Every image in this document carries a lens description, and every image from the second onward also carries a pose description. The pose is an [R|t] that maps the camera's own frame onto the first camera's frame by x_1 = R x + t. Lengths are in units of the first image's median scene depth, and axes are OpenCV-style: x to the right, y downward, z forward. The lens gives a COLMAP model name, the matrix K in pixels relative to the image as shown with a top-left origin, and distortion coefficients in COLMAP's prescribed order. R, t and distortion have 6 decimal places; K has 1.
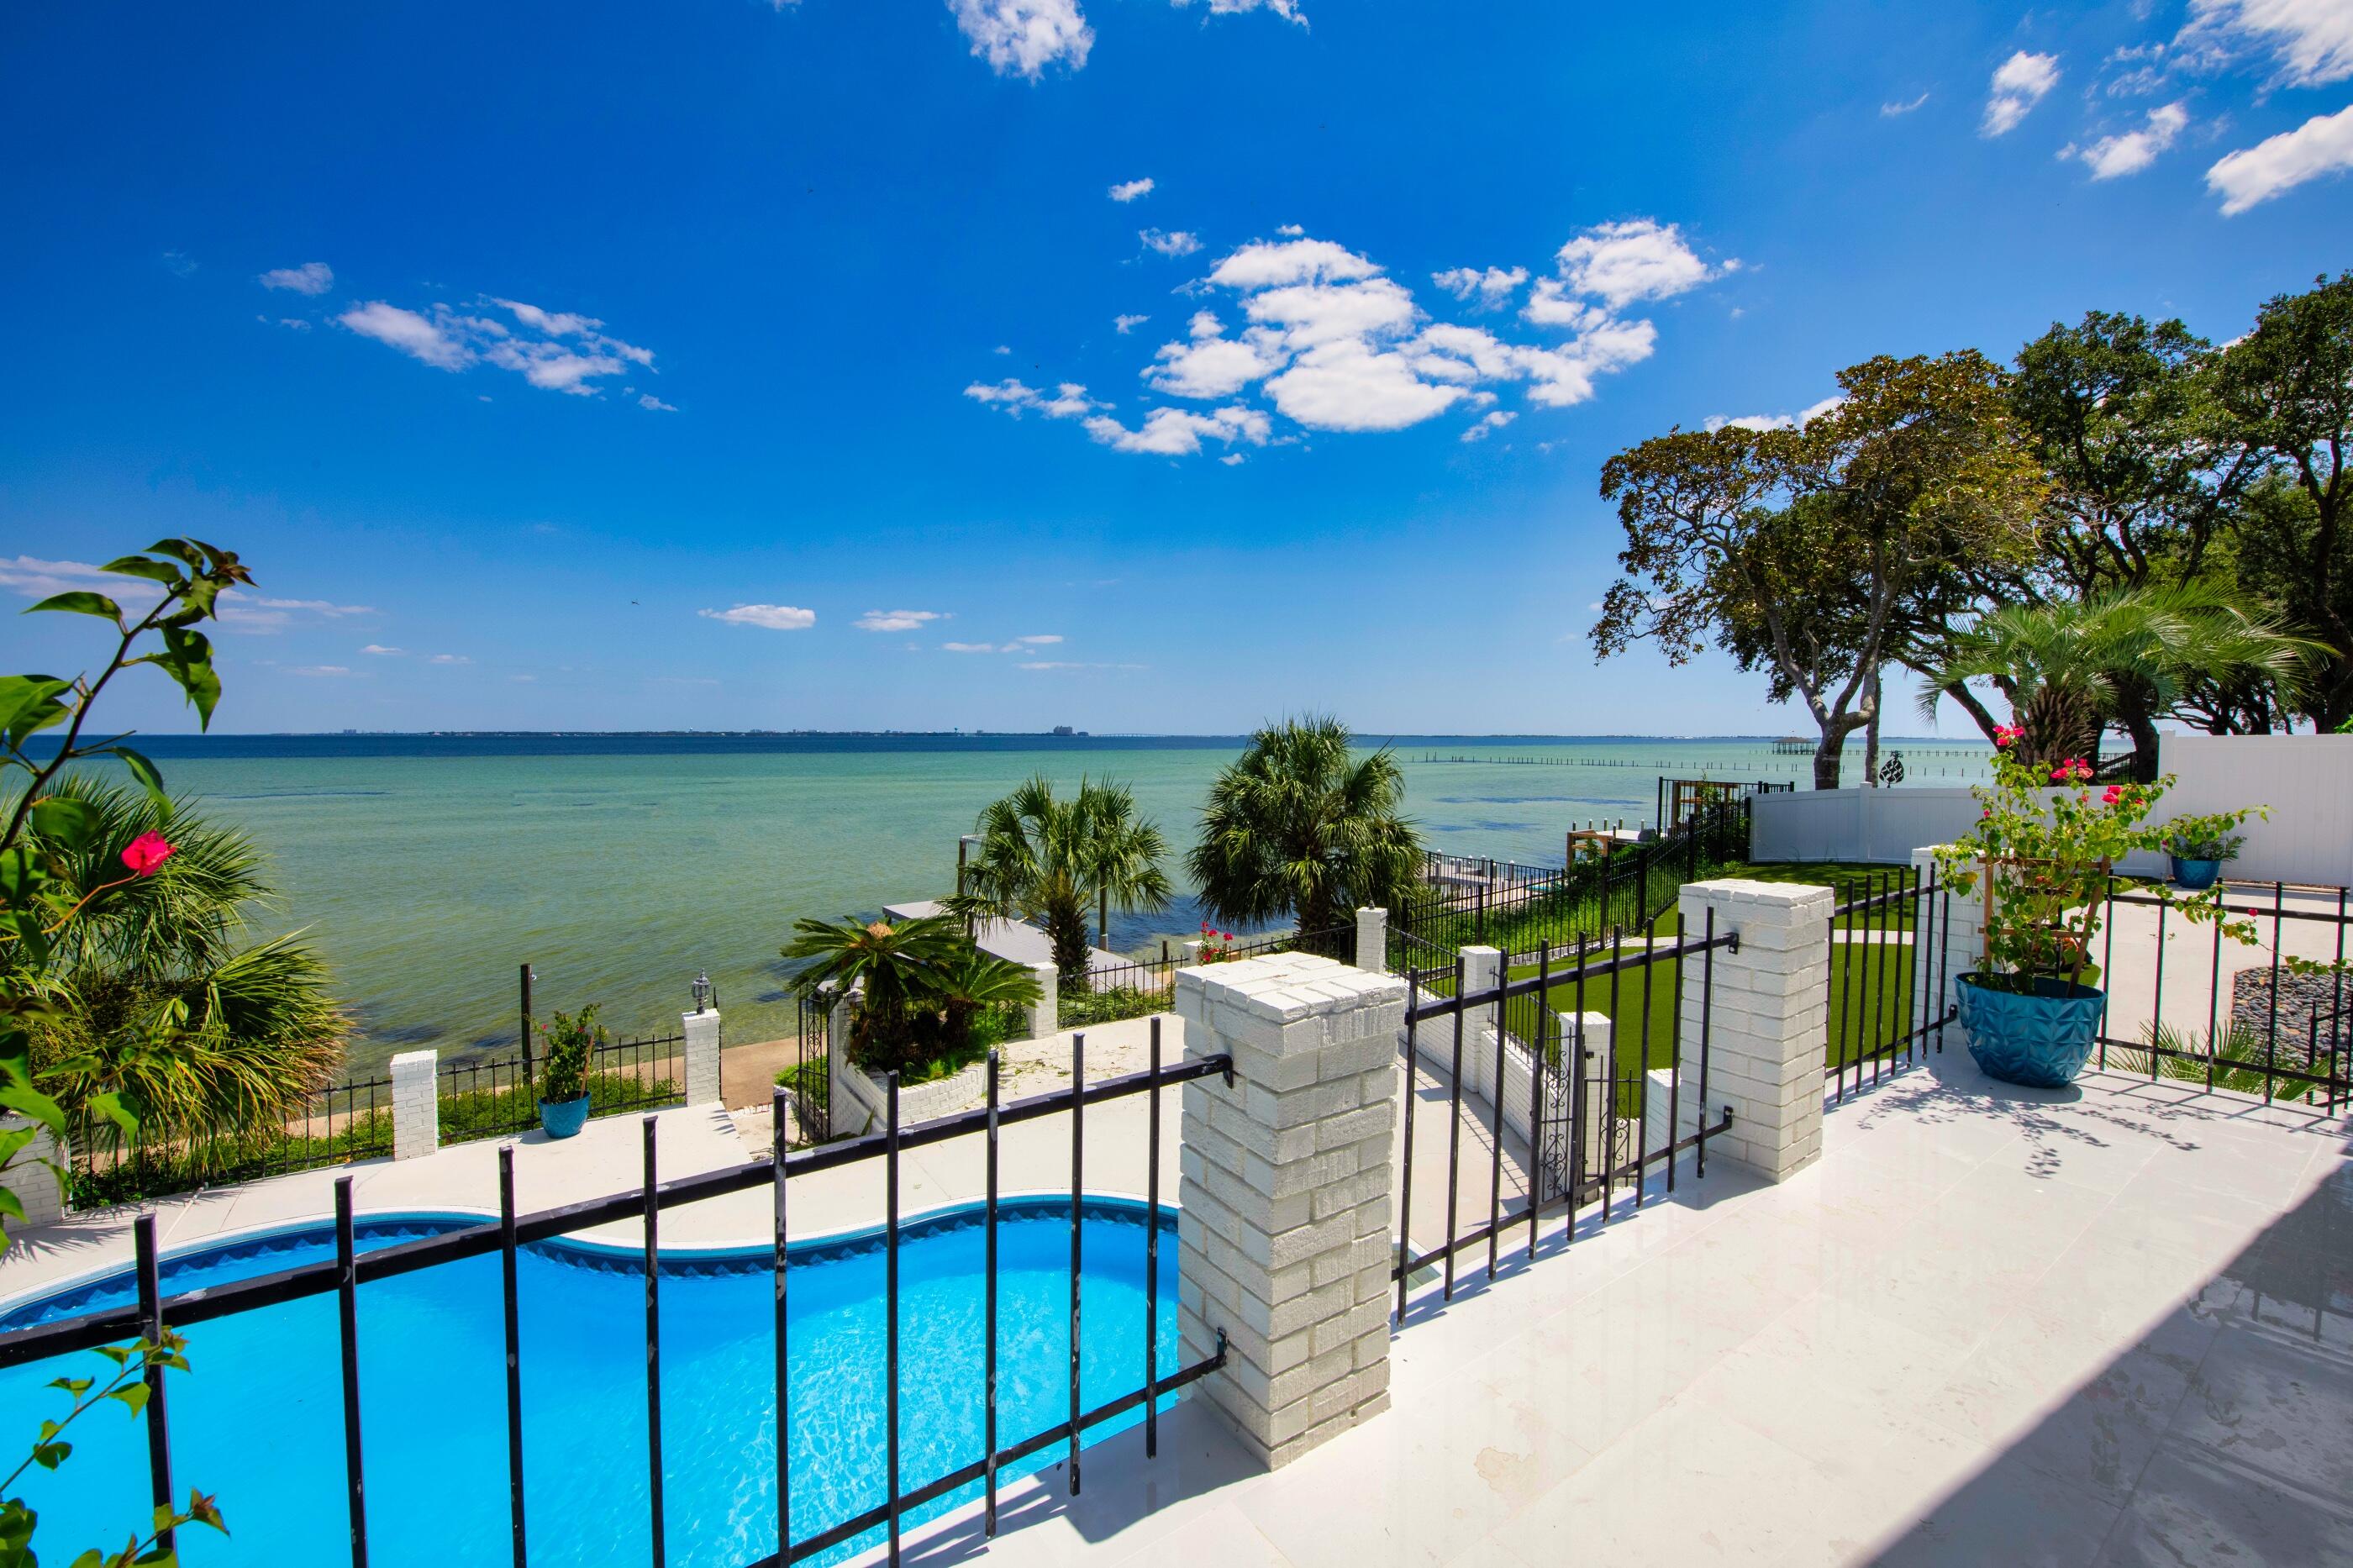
lens RADIAL K [[952.1, 0, 1158.6], [0, 952.1, 780.3], [0, 0, 1]] dist [-0.014681, 0.001897]
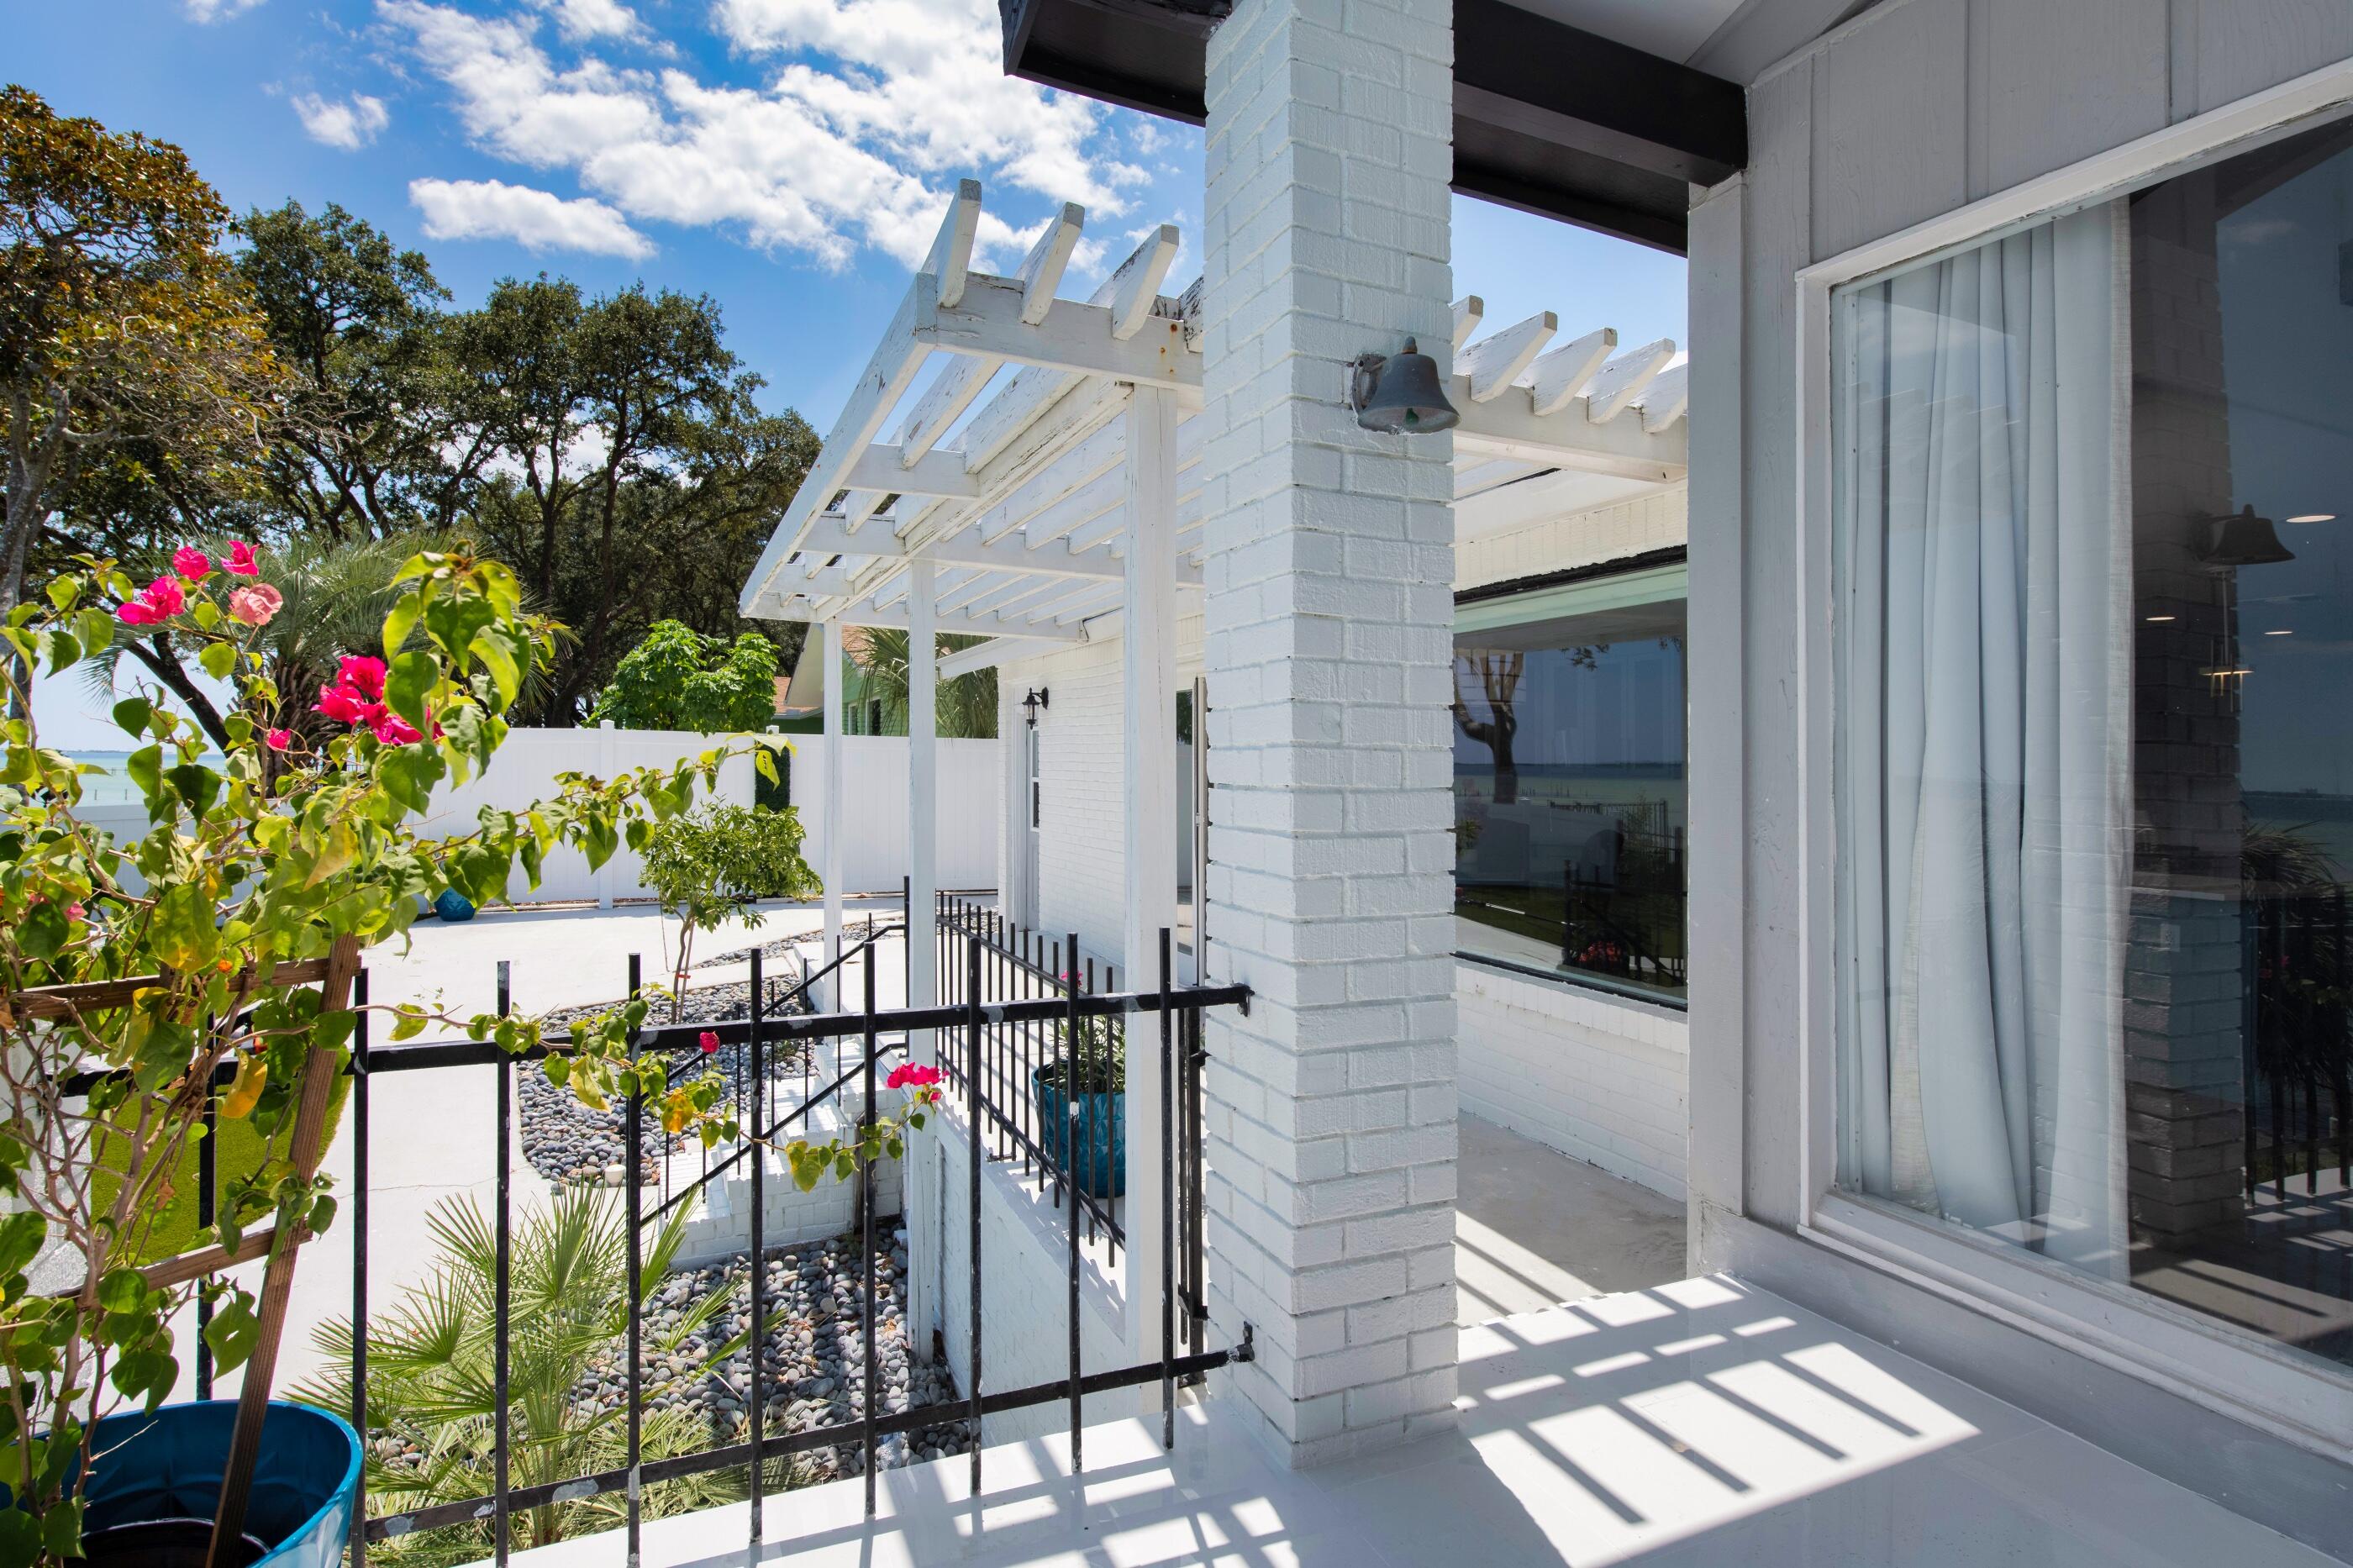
lens RADIAL K [[1187.1, 0, 1179.4], [0, 1187.1, 777.5], [0, 0, 1]] dist [-0.003392, -0.003149]
pose [[0.172595, 0.003482, 0.984987, 0.142337], [0.022135, 0.999728, -0.007413, 0.008529], [-0.984744, 0.023082, 0.172471, 0.140094]]
